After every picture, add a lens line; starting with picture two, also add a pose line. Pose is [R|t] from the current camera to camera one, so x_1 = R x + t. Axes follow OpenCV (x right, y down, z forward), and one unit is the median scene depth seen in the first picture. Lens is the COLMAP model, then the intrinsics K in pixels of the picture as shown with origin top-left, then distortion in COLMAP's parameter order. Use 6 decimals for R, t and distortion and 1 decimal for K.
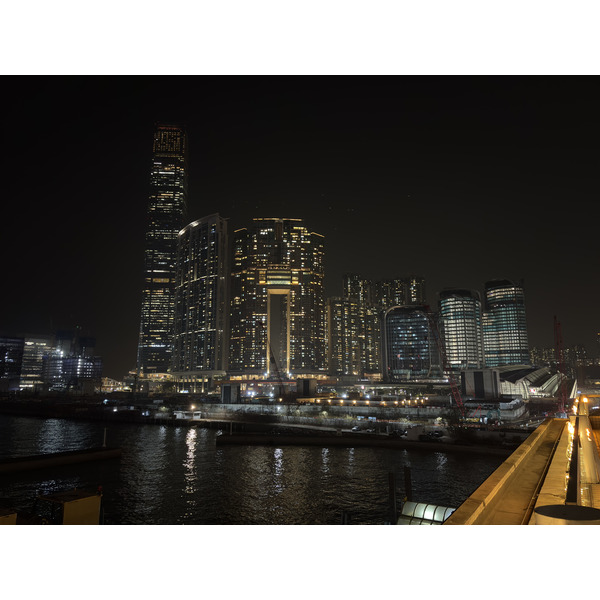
lens RADIAL K [[444.1, 0, 298.8], [0, 444.1, 300.3], [0, 0, 1]] dist [0.060669, -0.061055]
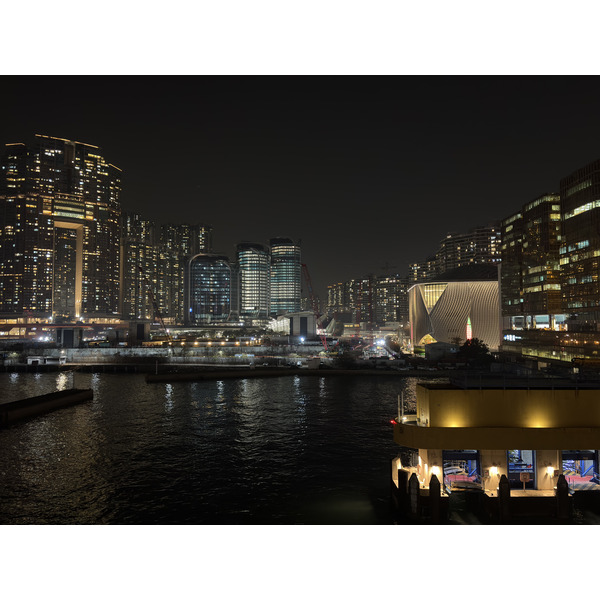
lens RADIAL K [[444.1, 0, 304.8], [0, 444.1, 302.4], [0, 0, 1]] dist [0.060669, -0.061055]
pose [[0.851913, 0.027061, 0.522984, -0.107221], [-0.093954, 0.990358, 0.101802, -0.003363], [-0.515186, -0.135863, 0.846241, -0.020037]]
